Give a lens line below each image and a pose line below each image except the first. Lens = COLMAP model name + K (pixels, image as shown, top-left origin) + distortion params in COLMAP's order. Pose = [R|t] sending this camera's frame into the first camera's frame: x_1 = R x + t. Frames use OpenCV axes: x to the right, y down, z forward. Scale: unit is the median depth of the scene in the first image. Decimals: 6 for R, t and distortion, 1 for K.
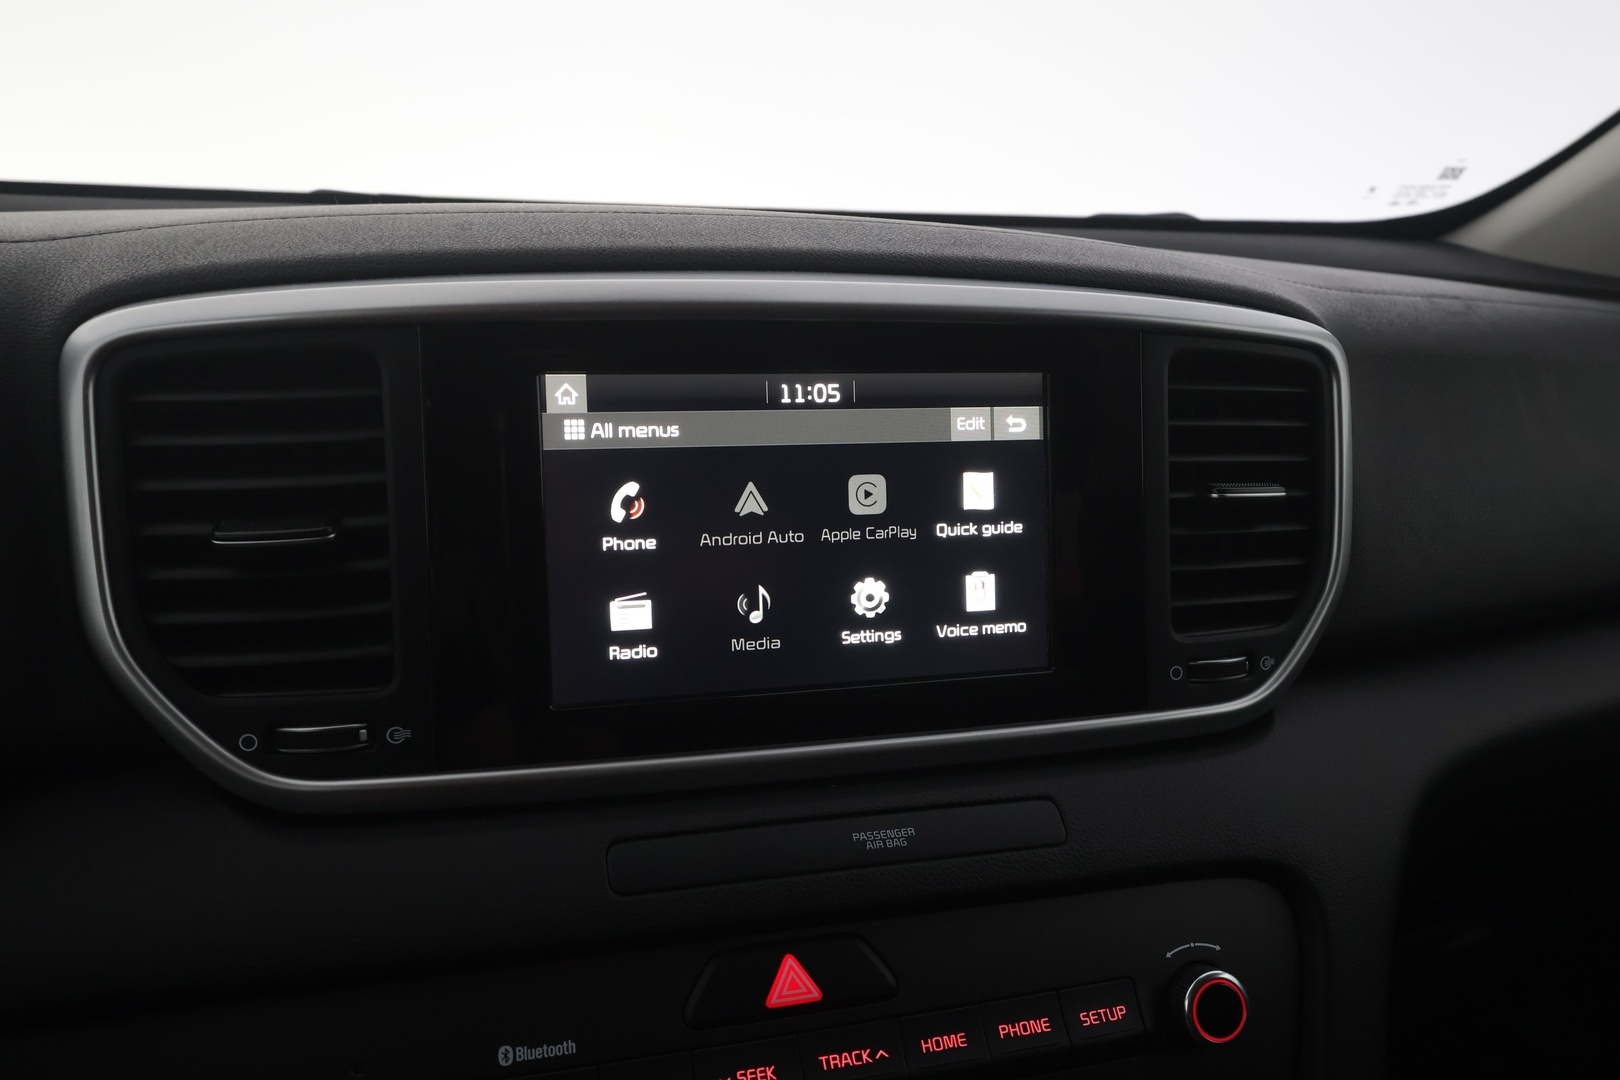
lens RADIAL K [[1277.1, 0, 811.1], [0, 1277.1, 537.7], [0, 0, 1]] dist [0.000713, 0.008018]
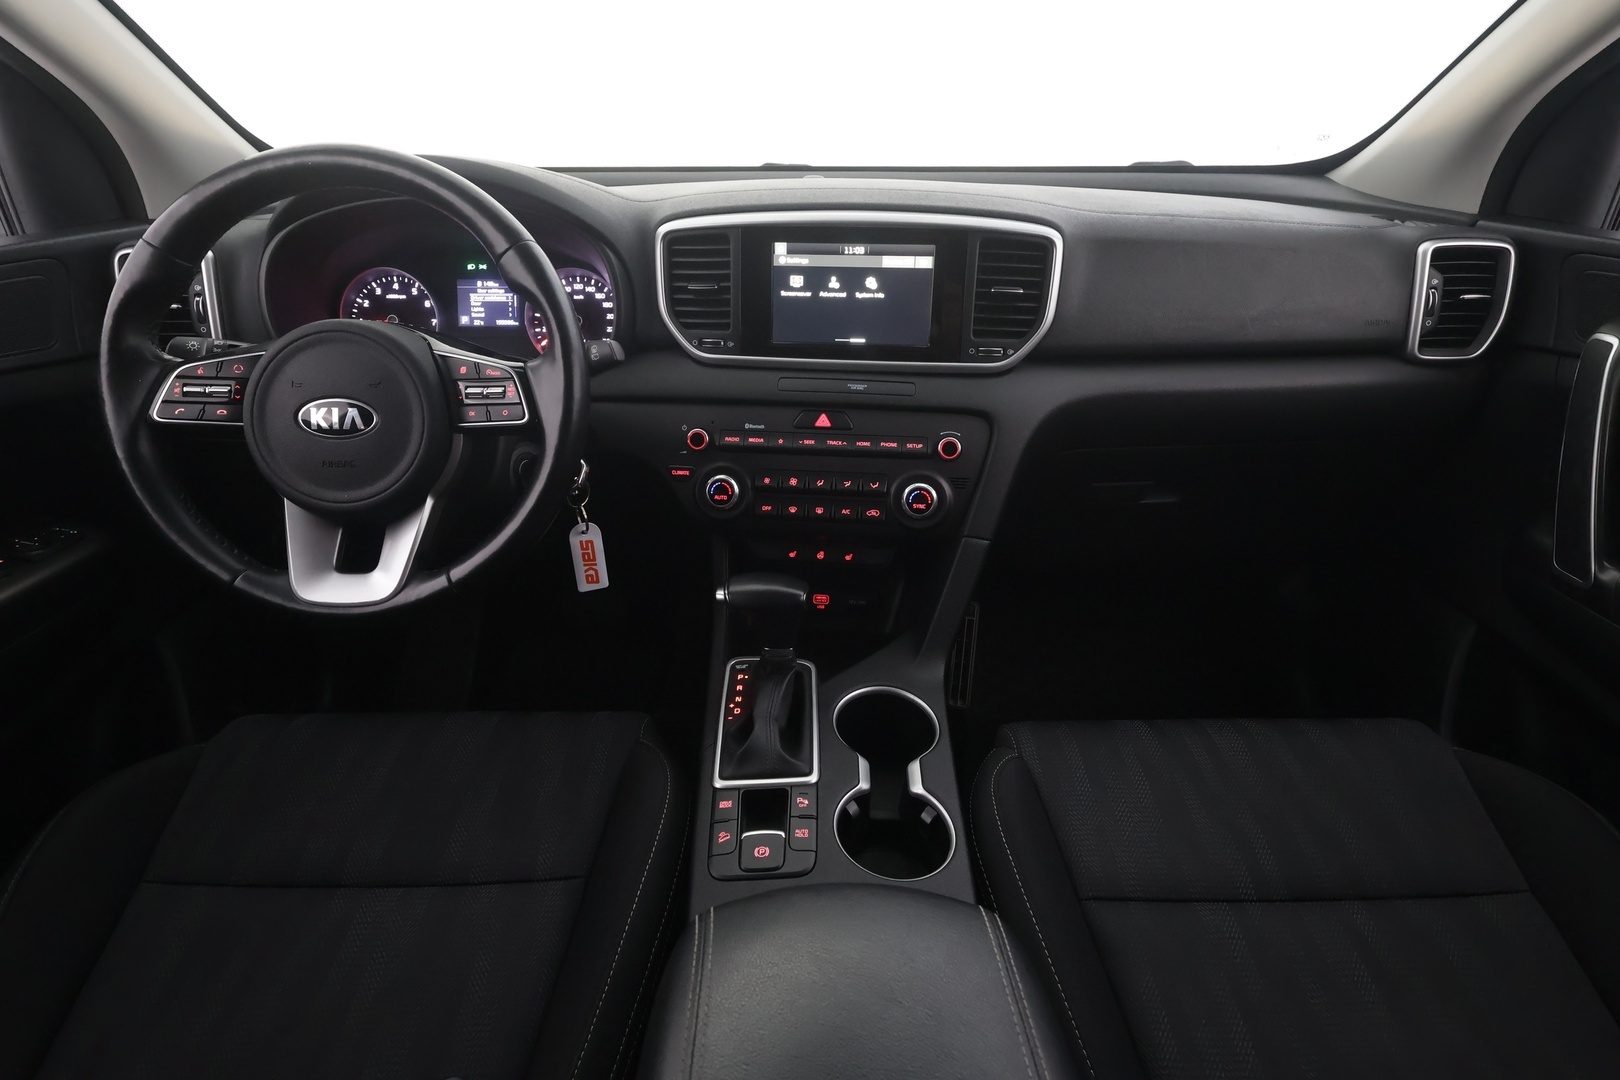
lens RADIAL K [[789.9, 0, 809.2], [0, 789.9, 540.6], [0, 0, 1]] dist [0.002354, 0.001583]
pose [[0.919777, 0.153223, -0.361294, 0.773580], [-0.067775, 0.968817, 0.238329, 0.137758], [0.386545, -0.194723, 0.901480, -1.055613]]
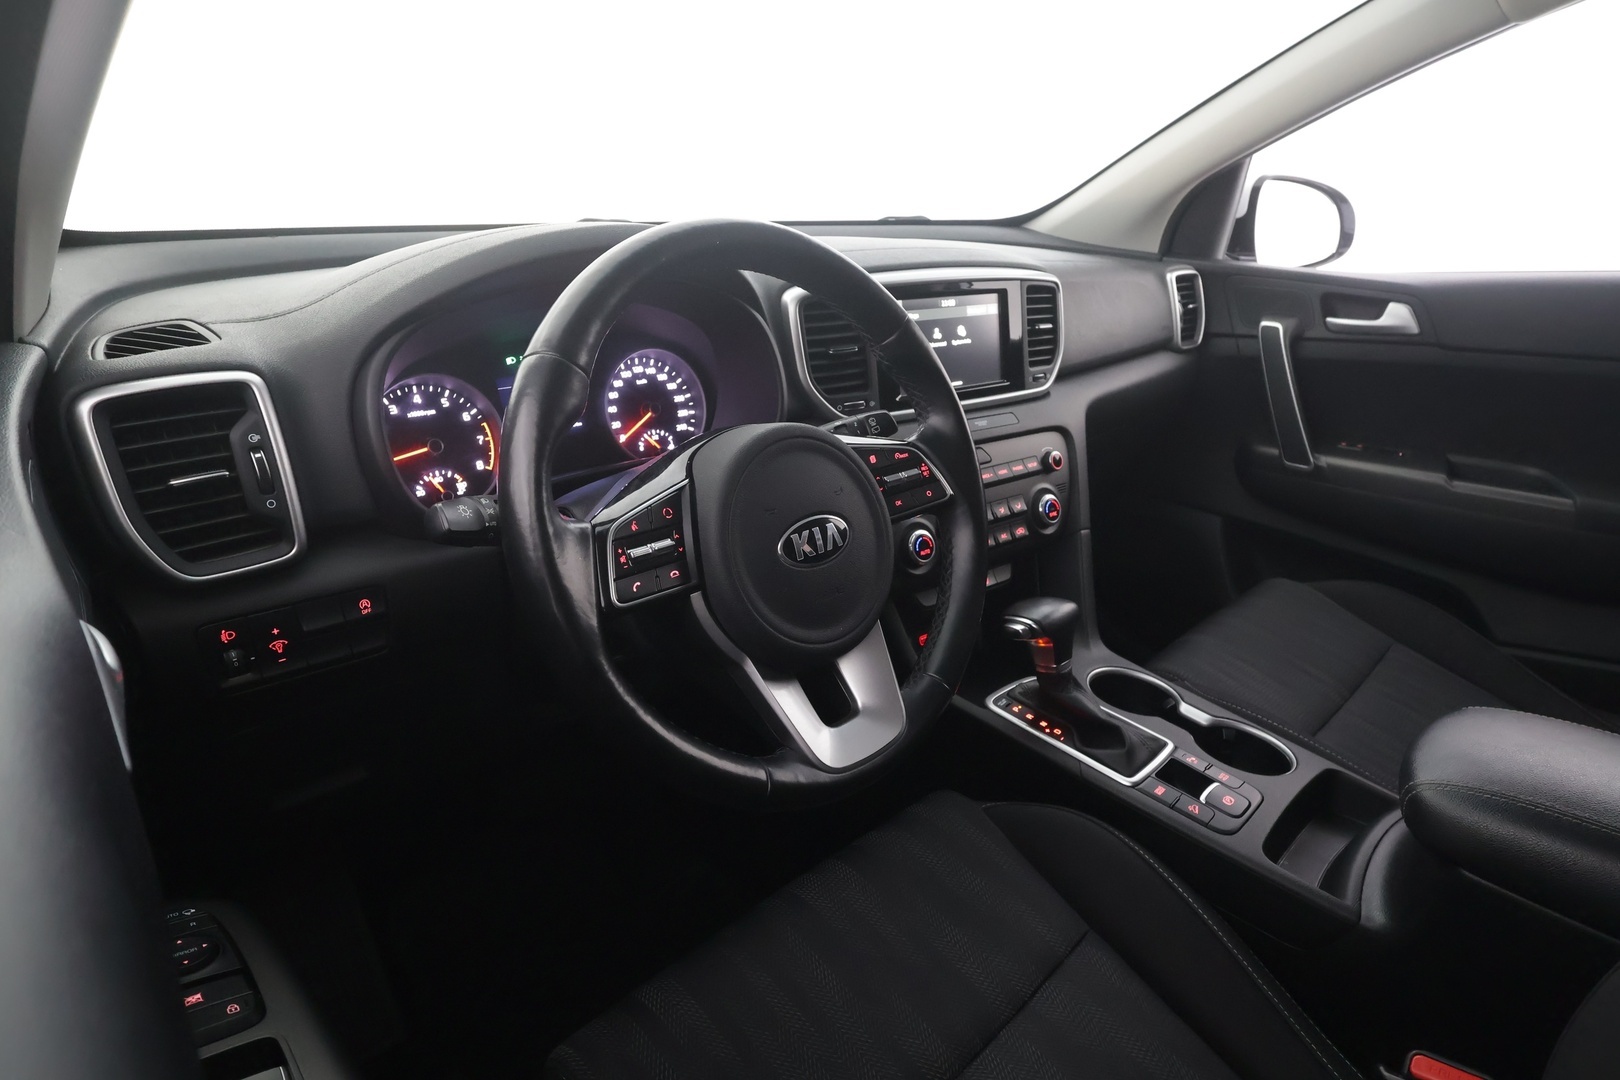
lens RADIAL K [[892.0, 0, 811.1], [0, 892.0, 538.7], [0, 0, 1]] dist [-0.000236, 0.003816]
pose [[0.937107, -0.133693, 0.322422, -1.309576], [0.084040, 0.982984, 0.163337, 0.097414], [-0.338773, -0.125968, 0.932397, -1.328158]]
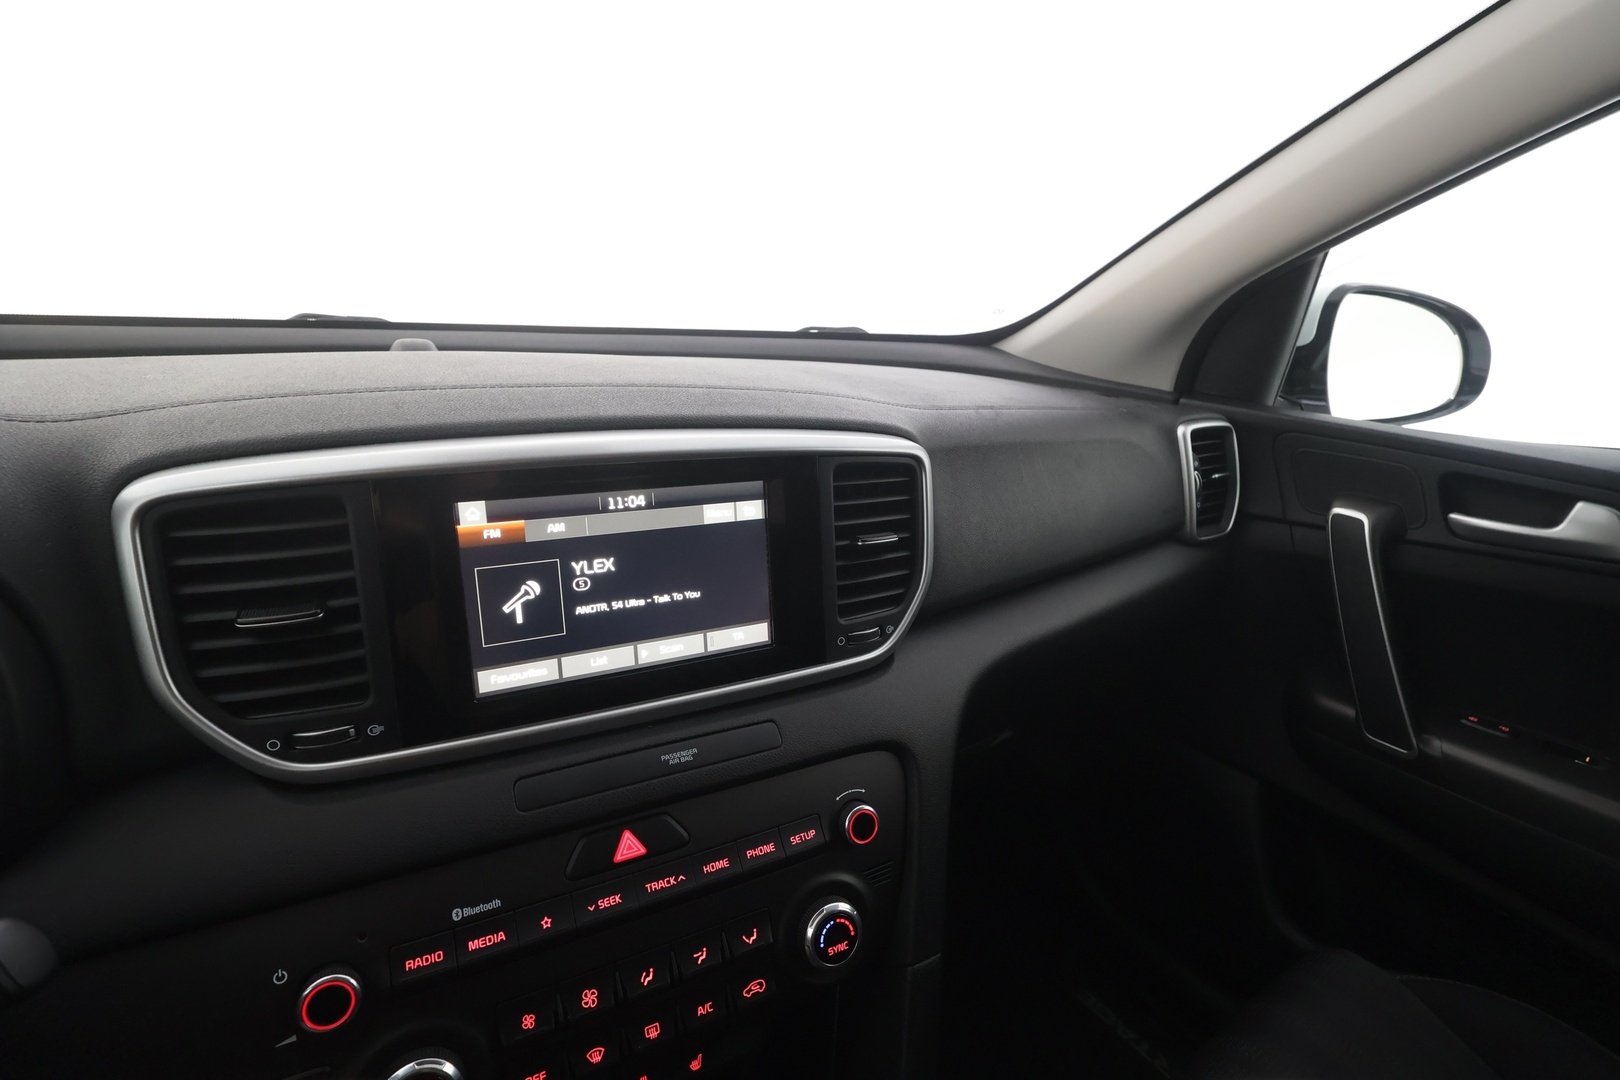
lens RADIAL K [[751.1, 0, 811.1], [0, 751.1, 540.3], [0, 0, 1]] dist [0.001228, 0.000792]
pose [[0.979421, -0.041401, 0.197537, 0.042405], [0.024325, 0.995814, 0.088101, -0.152732], [-0.200358, -0.081483, 0.976329, -0.034276]]
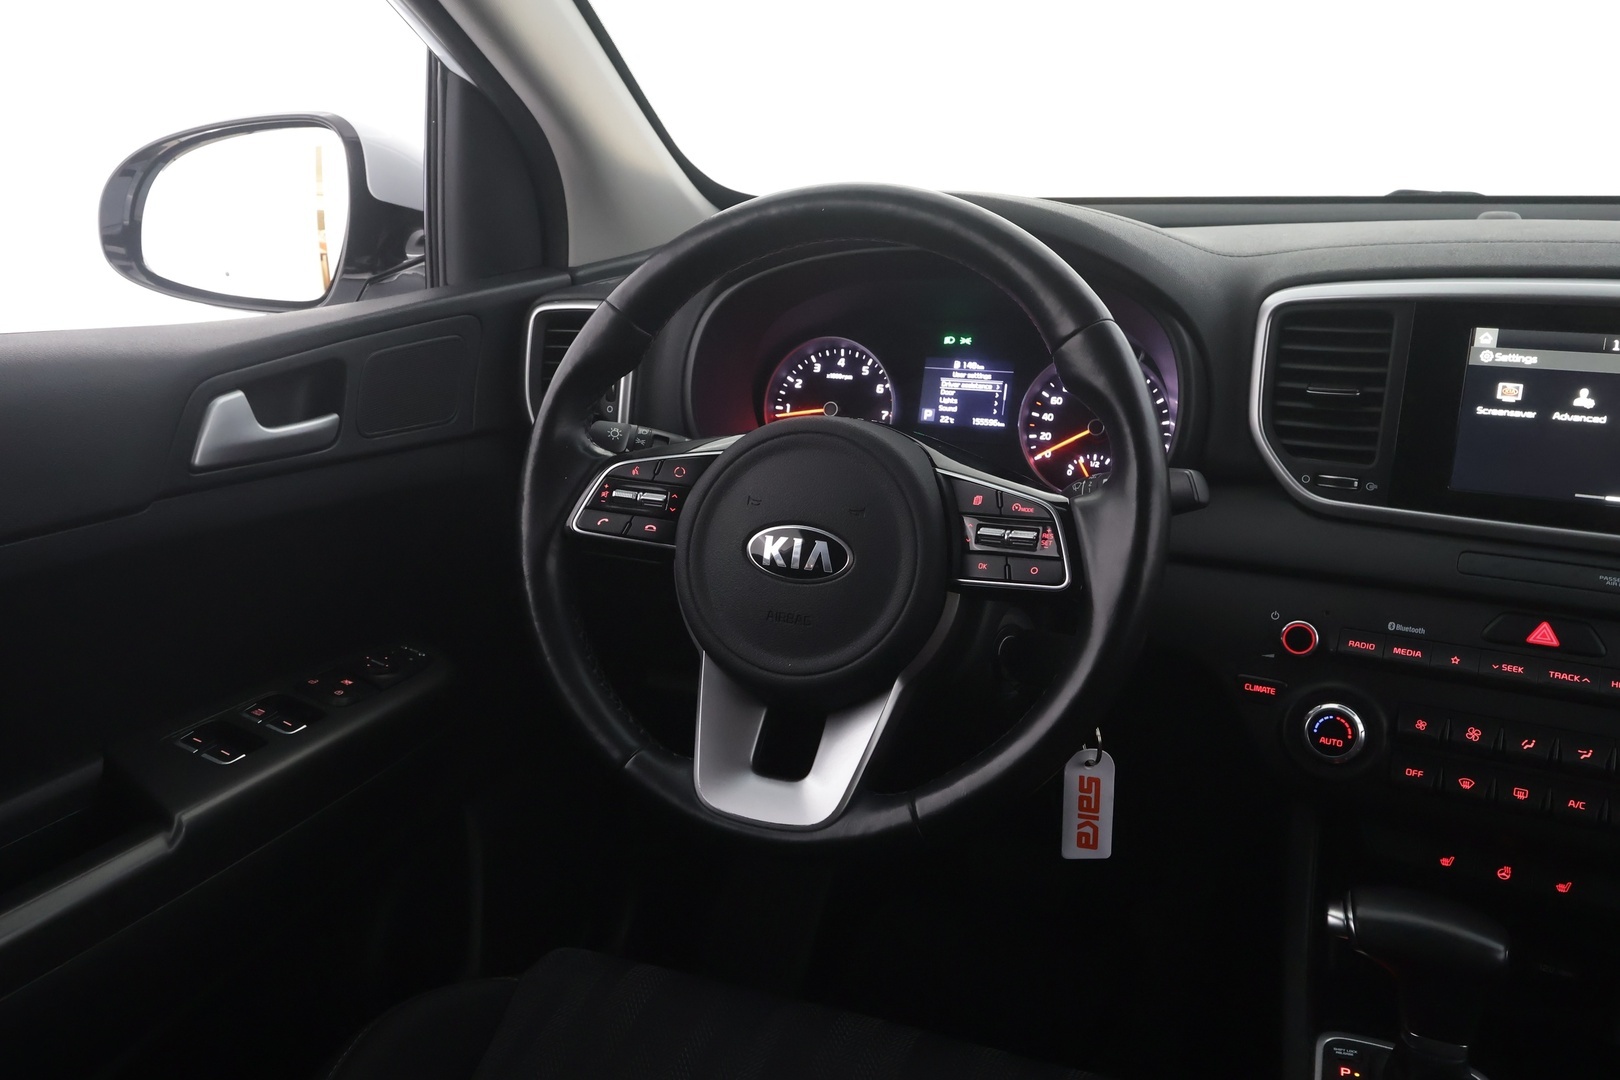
lens RADIAL K [[1277.1, 0, 807.0], [0, 1277.1, 541.9], [0, 0, 1]] dist [0.000713, 0.008018]
pose [[0.701545, 0.176689, -0.690374, 0.516732], [-0.133455, 0.984210, 0.116277, 0.115817], [0.700018, 0.010560, 0.714048, -1.220648]]
